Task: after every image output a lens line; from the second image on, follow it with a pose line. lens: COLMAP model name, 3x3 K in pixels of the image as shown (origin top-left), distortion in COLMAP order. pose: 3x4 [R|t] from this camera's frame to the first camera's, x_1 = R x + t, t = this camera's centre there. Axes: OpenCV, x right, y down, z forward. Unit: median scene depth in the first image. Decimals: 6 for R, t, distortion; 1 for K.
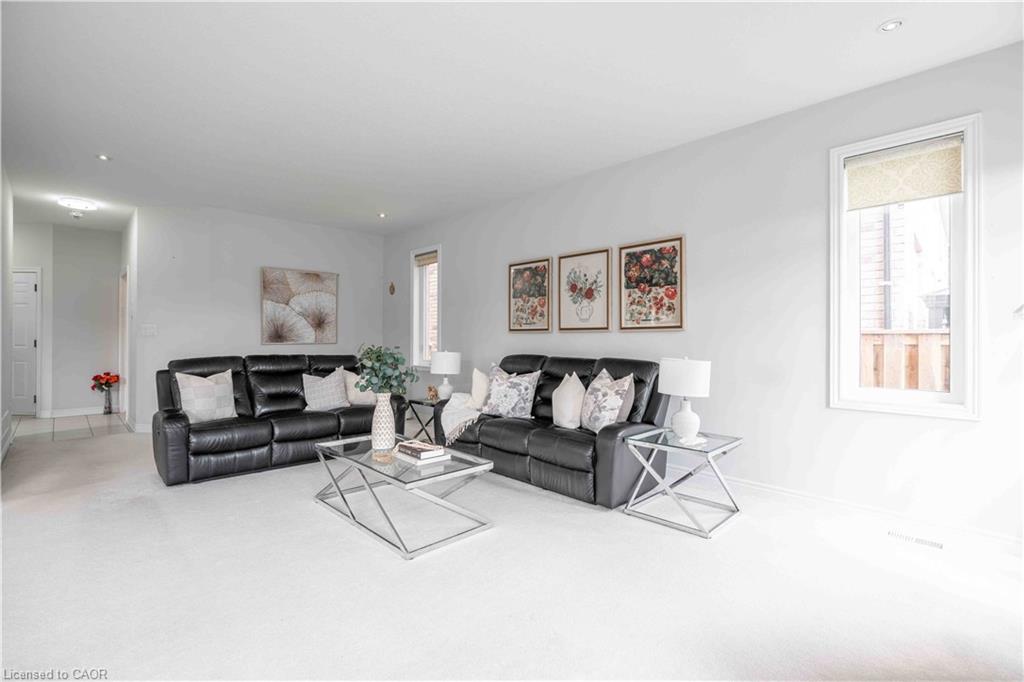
lens RADIAL K [[462.3, 0, 510.0], [0, 462.3, 345.6], [0, 0, 1]] dist [-0.009101, 0.001899]
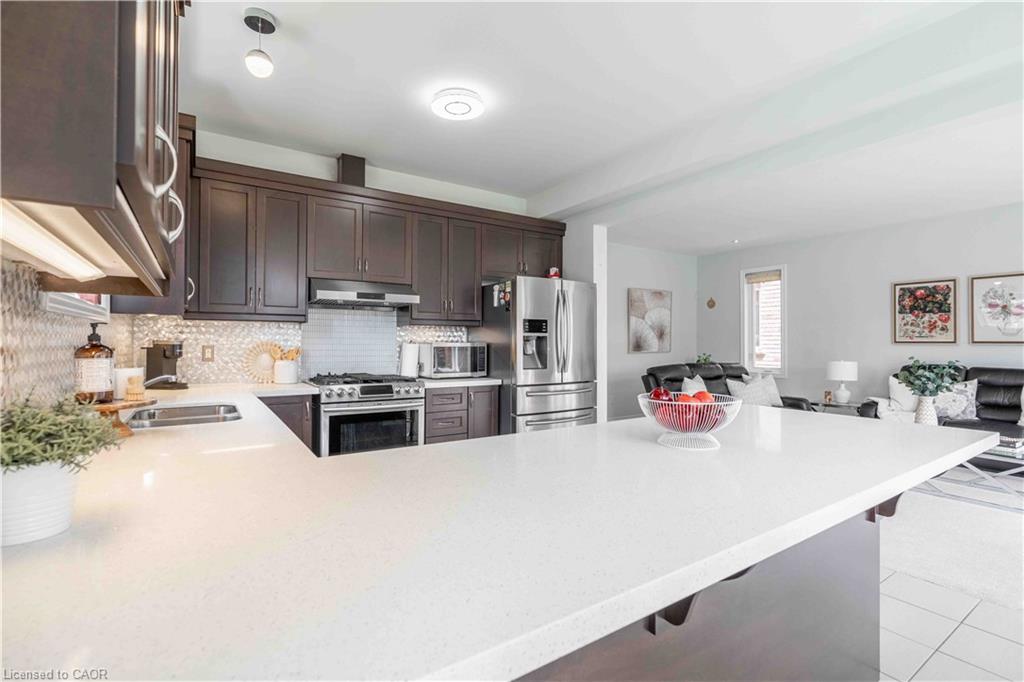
lens RADIAL K [[462.3, 0, 521.9], [0, 462.3, 339.3], [0, 0, 1]] dist [-0.009101, 0.001899]
pose [[0.981670, -0.000816, -0.190584, -0.678579], [-0.002800, 0.999821, -0.018705, -0.016972], [0.190566, 0.018896, 0.981493, -0.268560]]
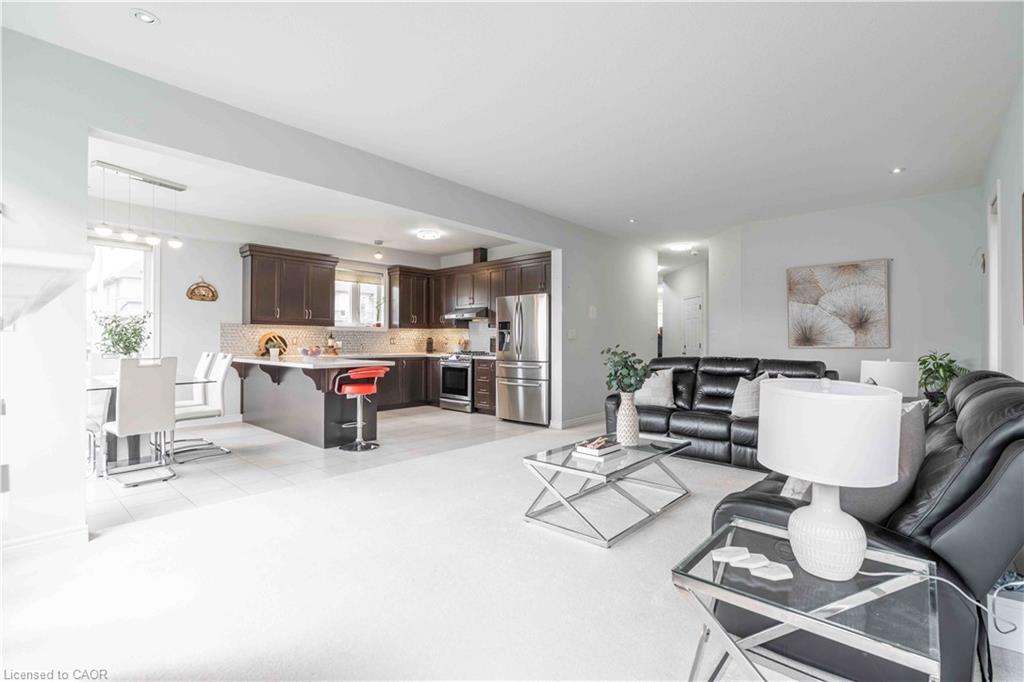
lens RADIAL K [[462.3, 0, 513.5], [0, 462.3, 337.1], [0, 0, 1]] dist [-0.009101, 0.001899]
pose [[0.058924, -0.018285, -0.998095, 0.470595], [-0.015032, 0.999703, -0.019202, 0.002298], [0.998149, 0.016135, 0.058631, 0.422212]]
